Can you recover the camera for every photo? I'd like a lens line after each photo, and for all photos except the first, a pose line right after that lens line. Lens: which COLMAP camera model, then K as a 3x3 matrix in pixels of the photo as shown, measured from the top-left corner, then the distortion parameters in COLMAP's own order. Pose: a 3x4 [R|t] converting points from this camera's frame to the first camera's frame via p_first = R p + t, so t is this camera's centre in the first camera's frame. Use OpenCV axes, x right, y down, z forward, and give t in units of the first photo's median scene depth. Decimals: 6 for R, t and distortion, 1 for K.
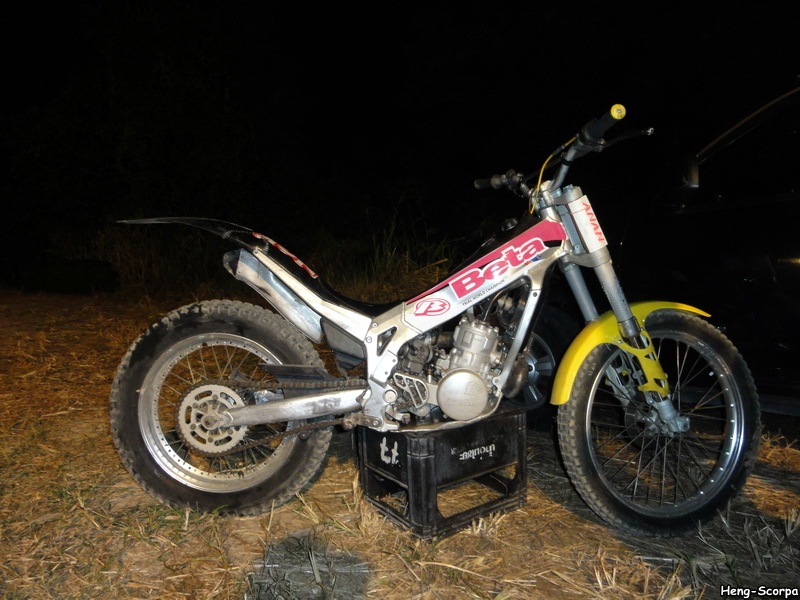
lens RADIAL K [[557.5, 0, 405.0], [0, 557.5, 286.4], [0, 0, 1]] dist [-0.012399, 0.009314]
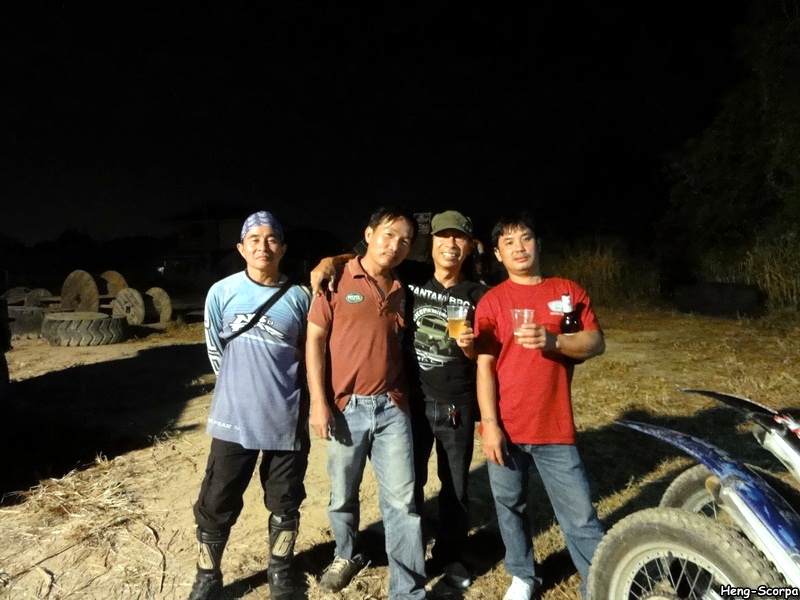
lens RADIAL K [[557.5, 0, 399.5], [0, 557.5, 300.1], [0, 0, 1]] dist [-0.012399, 0.009314]
pose [[0.470586, 0.021455, -0.882093, 0.419237], [0.001570, 0.999682, 0.025153, -0.392688], [0.882353, -0.013221, 0.470403, -0.310110]]
